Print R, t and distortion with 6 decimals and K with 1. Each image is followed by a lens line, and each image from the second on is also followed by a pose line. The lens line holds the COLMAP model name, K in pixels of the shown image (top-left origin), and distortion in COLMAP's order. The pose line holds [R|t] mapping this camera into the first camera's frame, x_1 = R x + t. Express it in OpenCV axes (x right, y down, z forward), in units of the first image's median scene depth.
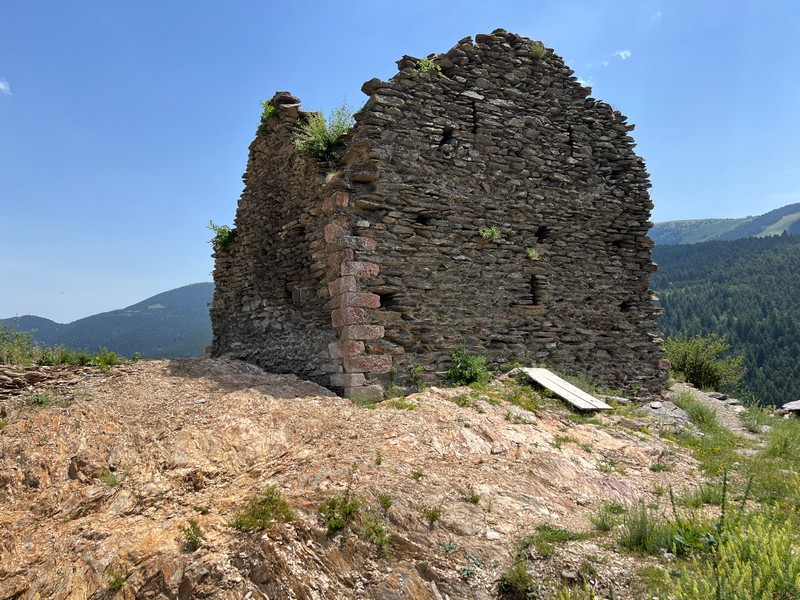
lens RADIAL K [[576.5, 0, 431.9], [0, 576.5, 319.2], [0, 0, 1]] dist [0.049274, -0.047053]
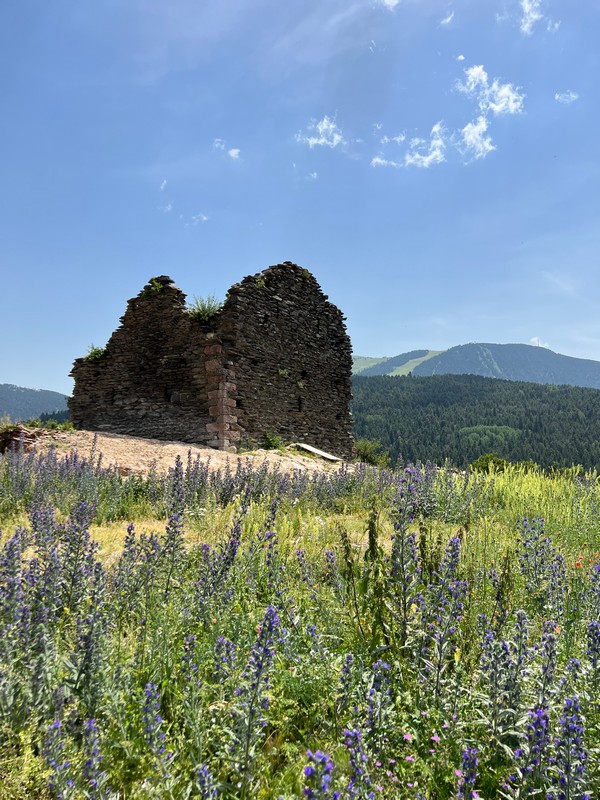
lens RADIAL K [[576.5, 0, 328.2], [0, 576.5, 473.4], [0, 0, 1]] dist [0.049274, -0.047053]
pose [[0.915621, 0.023109, 0.401377, -0.485394], [-0.047526, 0.997568, 0.050982, 0.074487], [-0.399223, -0.065756, 0.914493, -0.771281]]
